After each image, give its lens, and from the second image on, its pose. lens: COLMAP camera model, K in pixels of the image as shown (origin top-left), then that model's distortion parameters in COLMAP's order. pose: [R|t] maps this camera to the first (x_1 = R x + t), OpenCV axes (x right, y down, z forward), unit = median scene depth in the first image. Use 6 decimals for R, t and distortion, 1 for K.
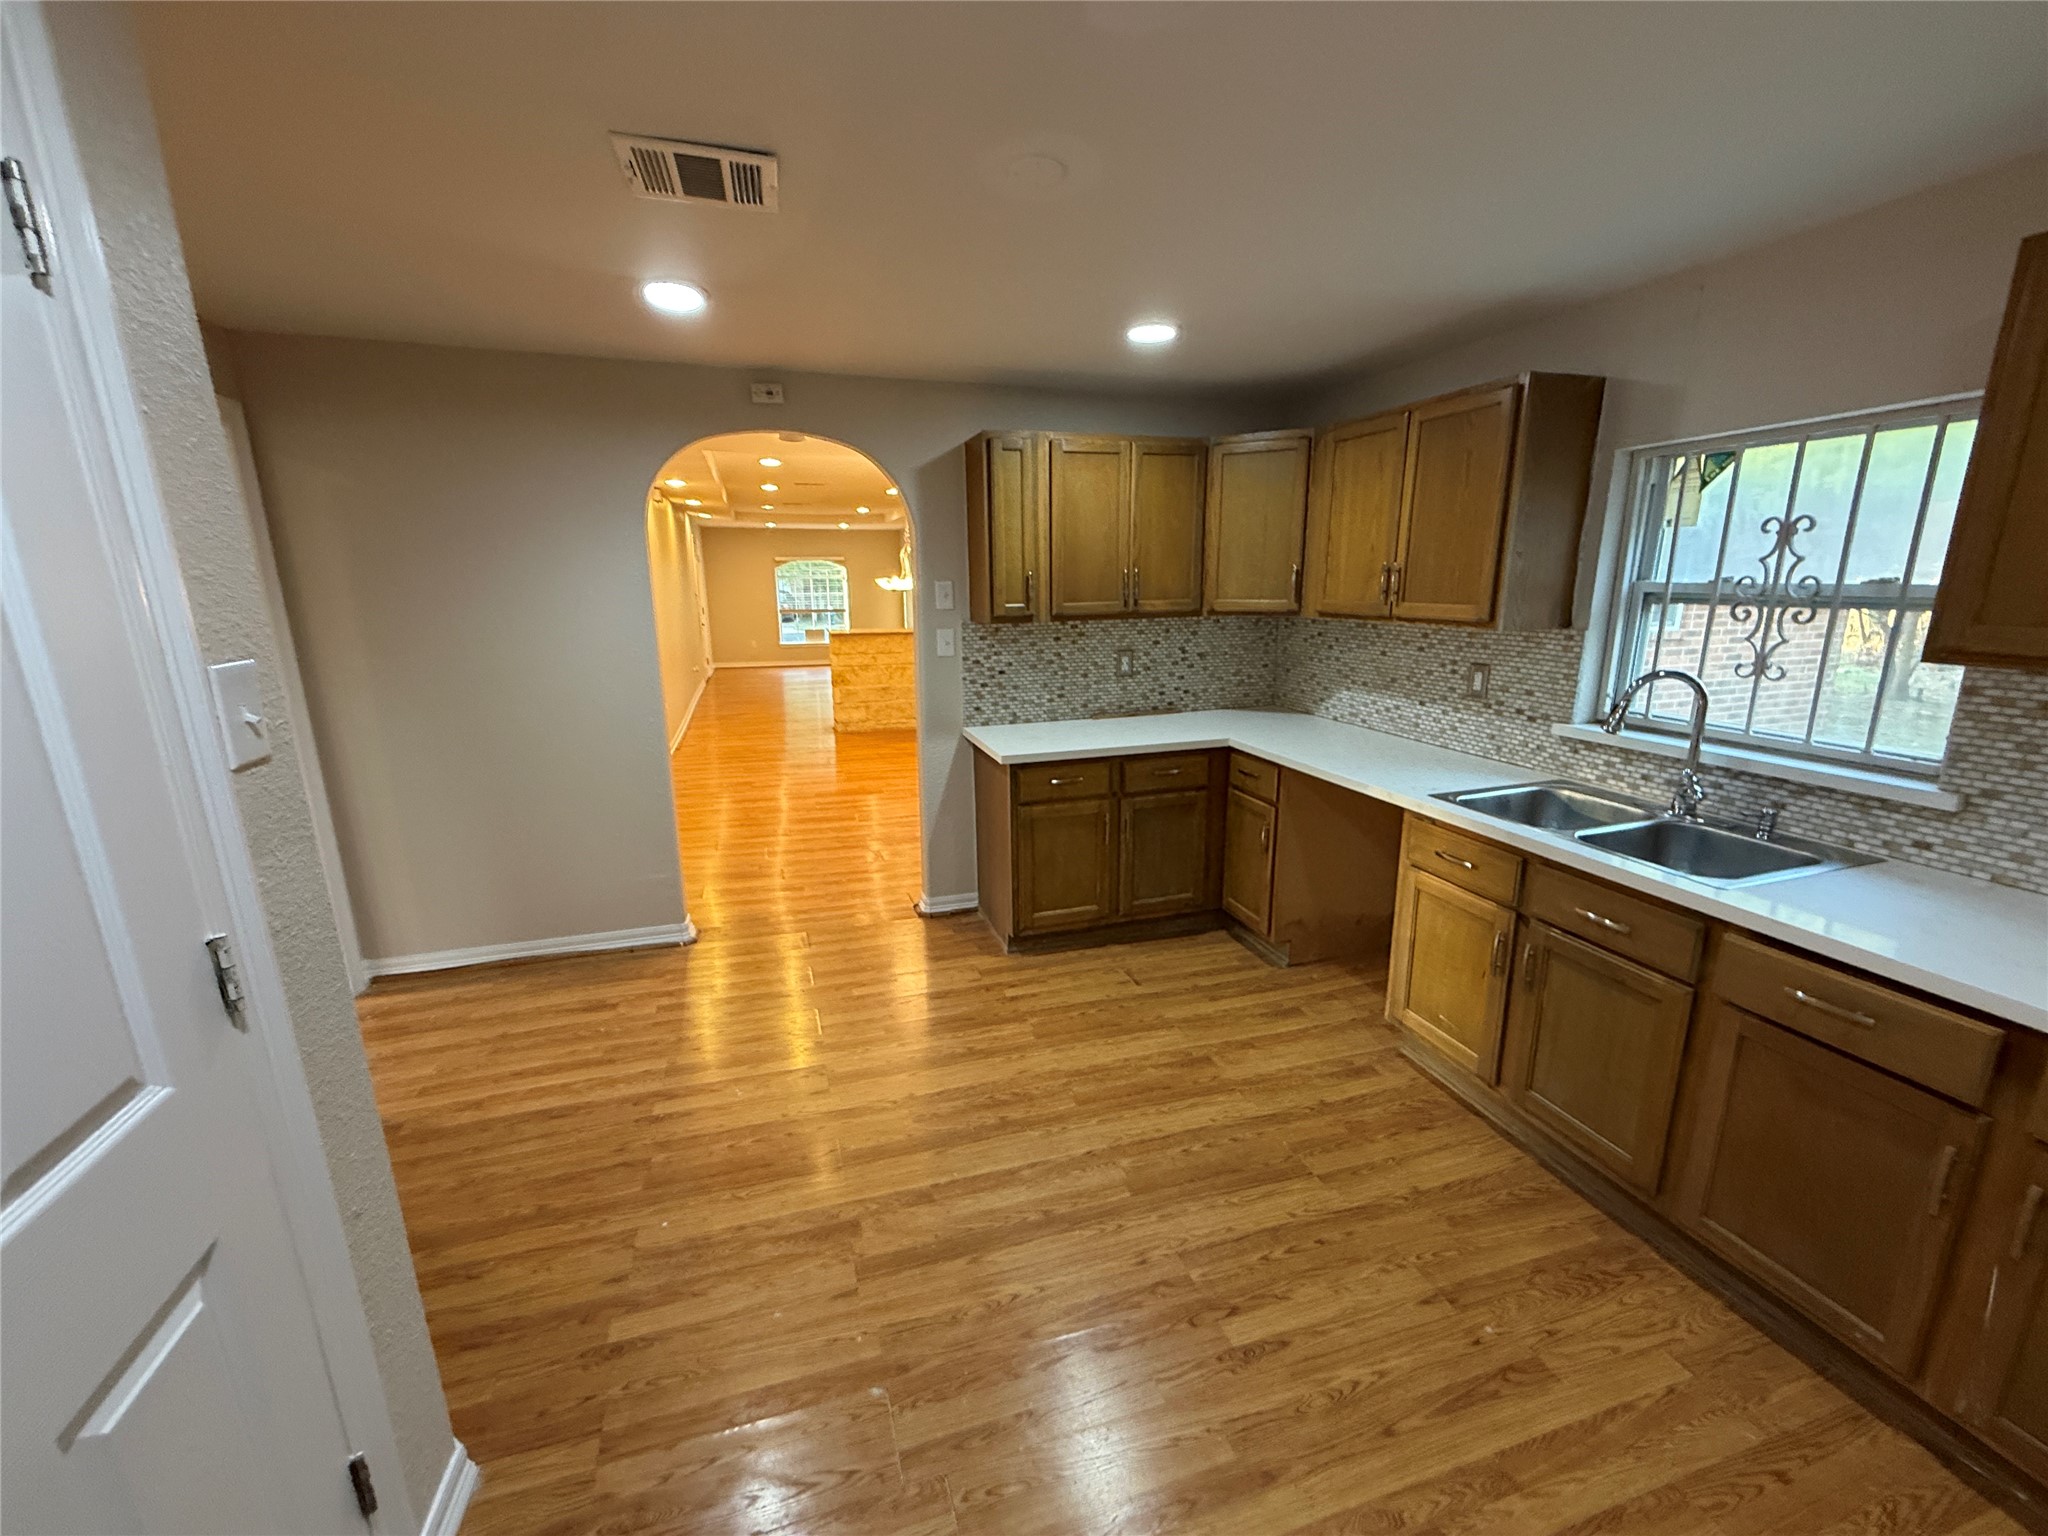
lens RADIAL K [[825.3, 0, 1024.0], [0, 825.3, 768.0], [0, 0, 1]] dist [0.016015, 0.000003]
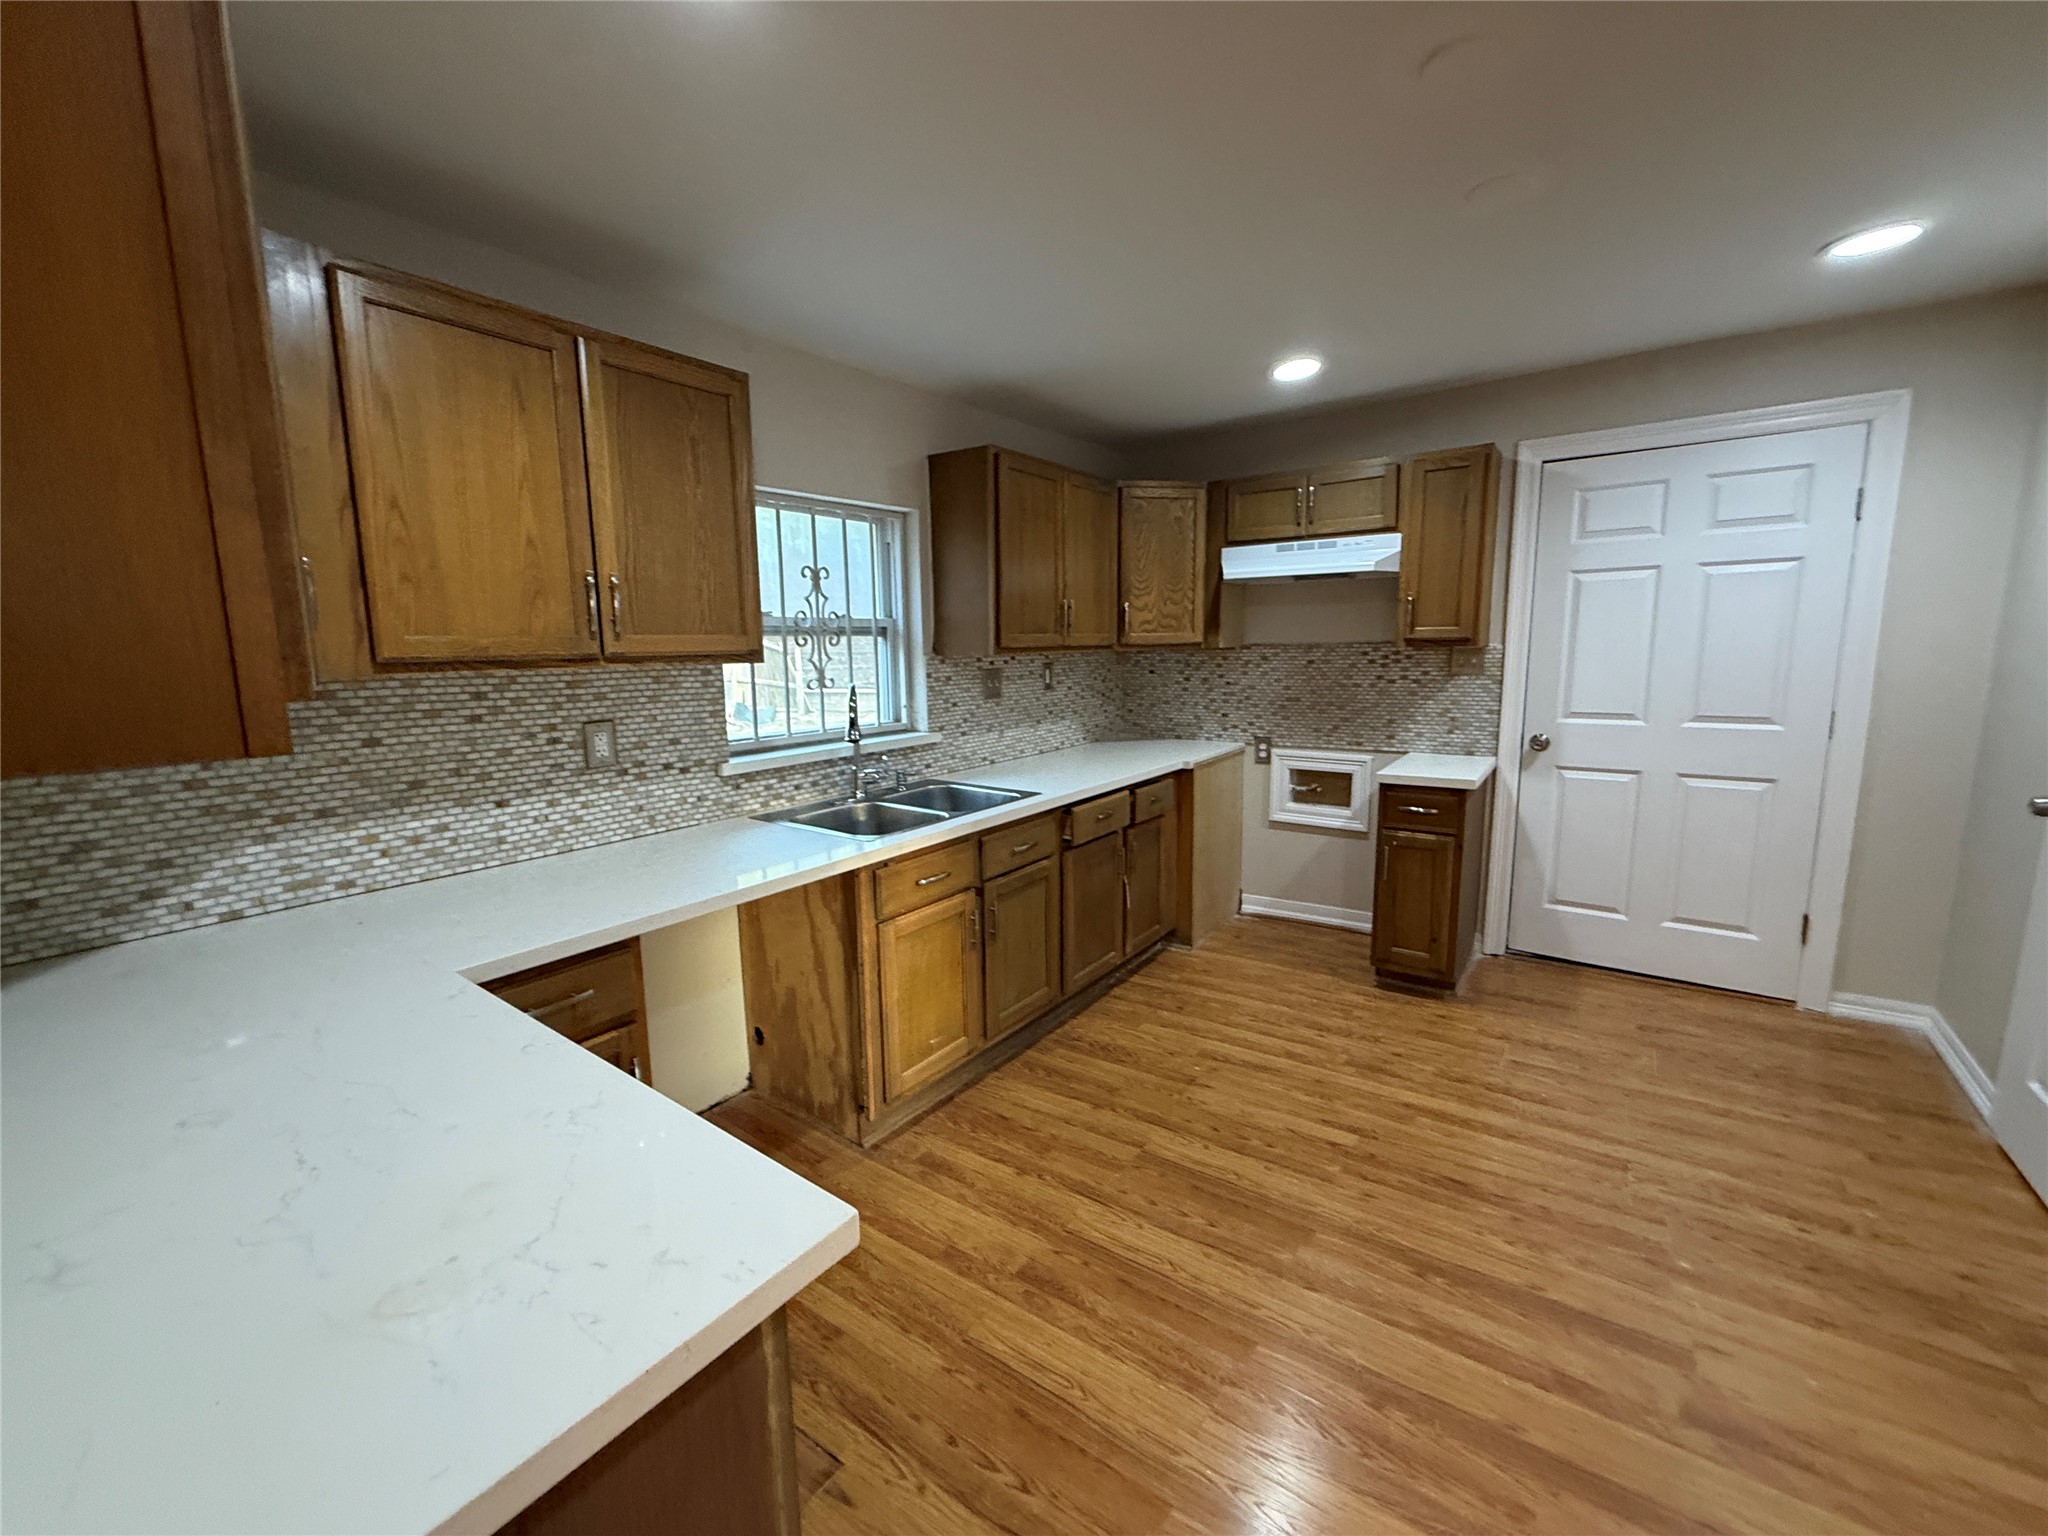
lens RADIAL K [[811.4, 0, 1021.4], [0, 811.4, 763.2], [0, 0, 1]] dist [-0.000043, 0.000062]
pose [[-0.582787, -0.104611, 0.805863, -0.287885], [0.205205, 0.940595, 0.270502, -0.239771], [-0.786289, 0.323012, -0.526700, 1.264518]]
